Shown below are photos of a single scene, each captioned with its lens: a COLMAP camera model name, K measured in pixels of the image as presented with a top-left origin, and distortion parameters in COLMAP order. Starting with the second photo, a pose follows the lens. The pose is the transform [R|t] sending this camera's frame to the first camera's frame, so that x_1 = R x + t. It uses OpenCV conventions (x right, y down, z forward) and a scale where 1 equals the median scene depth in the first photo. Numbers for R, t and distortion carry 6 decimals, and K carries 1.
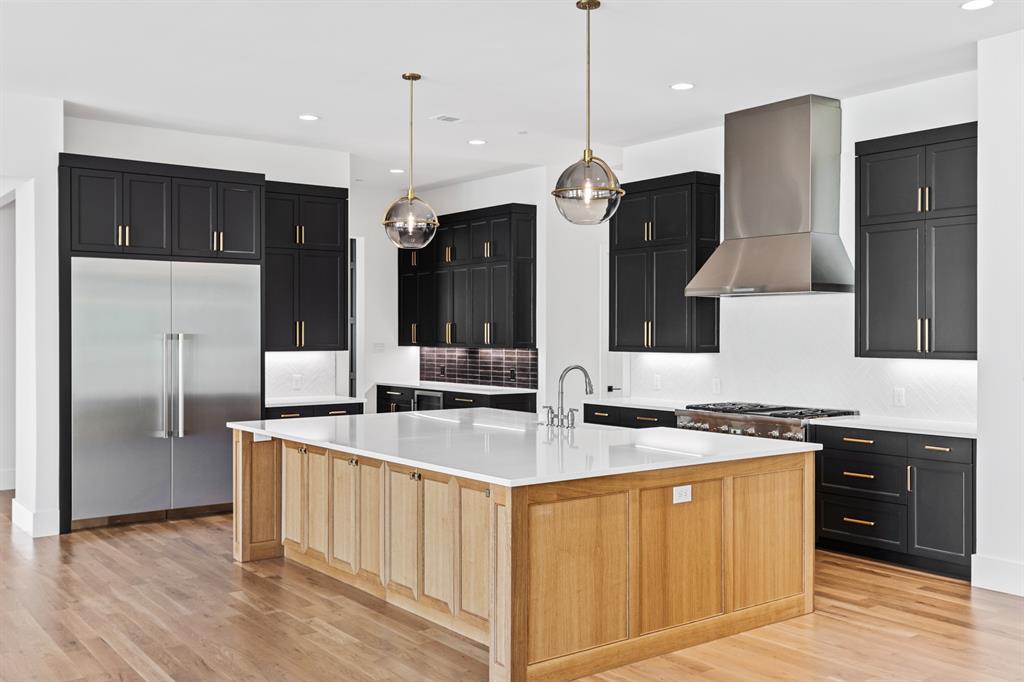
lens RADIAL K [[971.0, 0, 512.3], [0, 971.0, 338.5], [0, 0, 1]] dist [-0.013063, 0.000000]
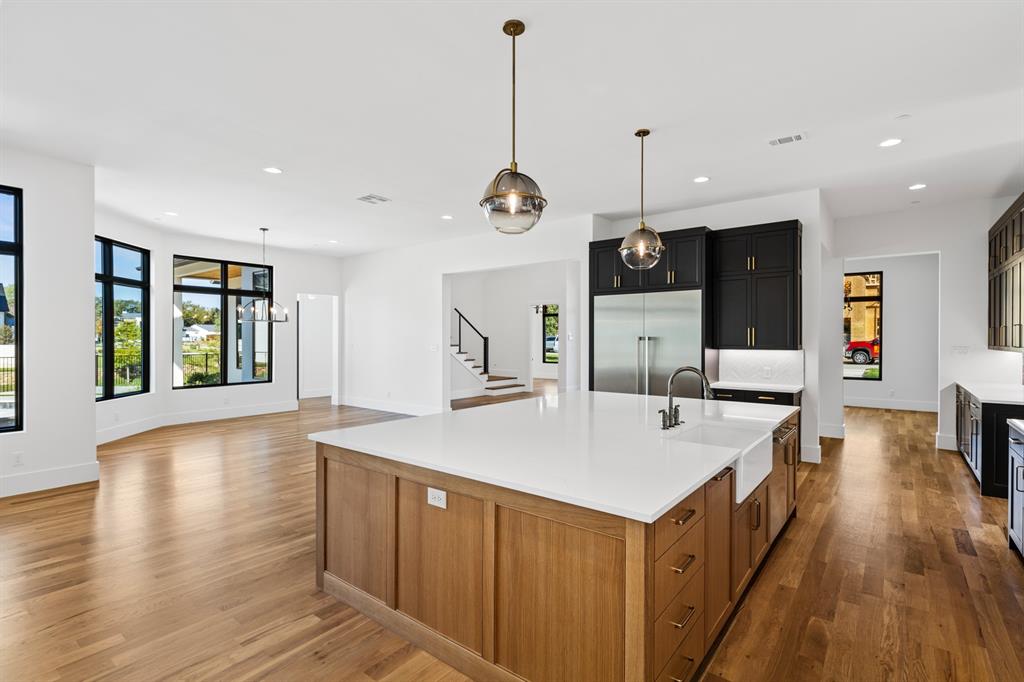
lens RADIAL K [[488.0, 0, 512.2], [0, 488.0, 339.5], [0, 0, 1]] dist [-0.001857, -0.000042]
pose [[0.260700, 0.004127, -0.965411, 0.477472], [-0.006130, 0.999978, 0.002620, -0.000534], [0.965400, 0.005235, 0.260720, 0.674247]]
